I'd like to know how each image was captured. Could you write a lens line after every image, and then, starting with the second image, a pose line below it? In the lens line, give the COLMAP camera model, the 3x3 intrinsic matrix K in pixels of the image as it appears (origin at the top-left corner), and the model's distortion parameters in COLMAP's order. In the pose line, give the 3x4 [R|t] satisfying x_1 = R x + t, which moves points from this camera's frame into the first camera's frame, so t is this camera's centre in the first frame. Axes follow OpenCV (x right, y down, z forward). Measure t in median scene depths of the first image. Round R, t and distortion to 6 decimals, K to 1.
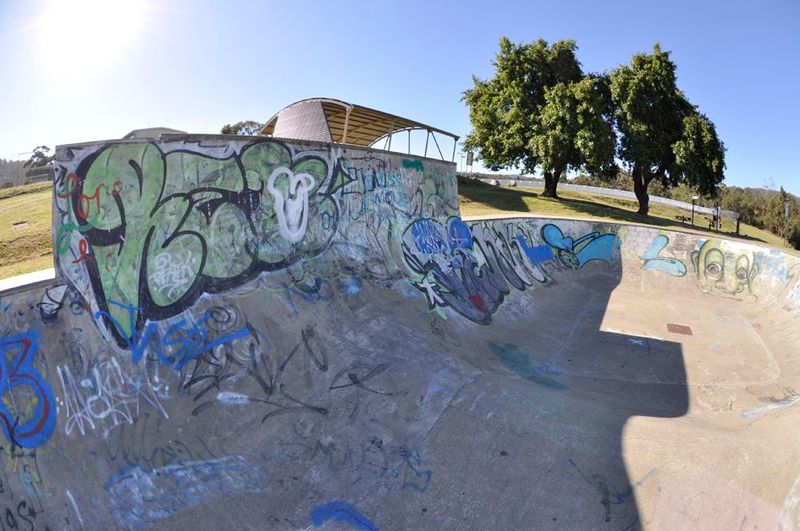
lens RADIAL K [[363.6, 0, 413.0], [0, 363.6, 269.4], [0, 0, 1]] dist [-0.301344, 0.071430]
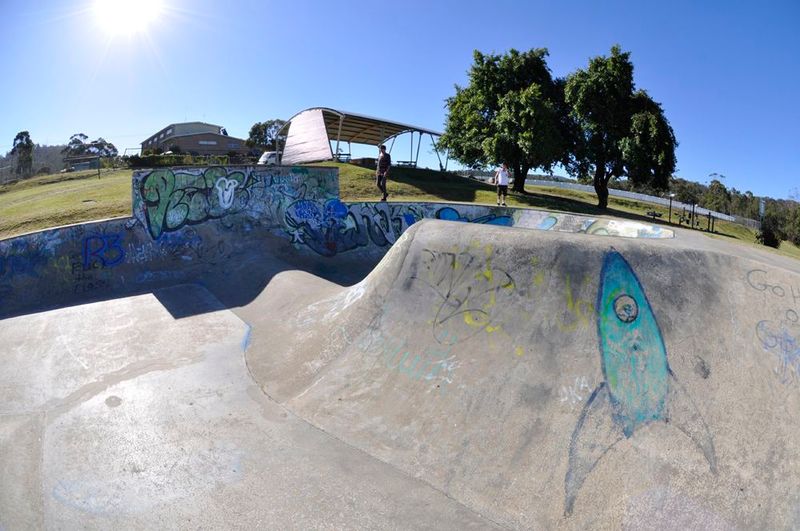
lens RADIAL K [[363.2, 0, 400.0], [0, 363.2, 265.5], [0, 0, 1]] dist [-0.324746, 0.092828]
pose [[0.988656, 0.043837, -0.143657, 0.651430], [-0.043212, 0.999038, 0.007469, 0.133565], [0.143846, -0.001177, 0.989599, -0.584907]]
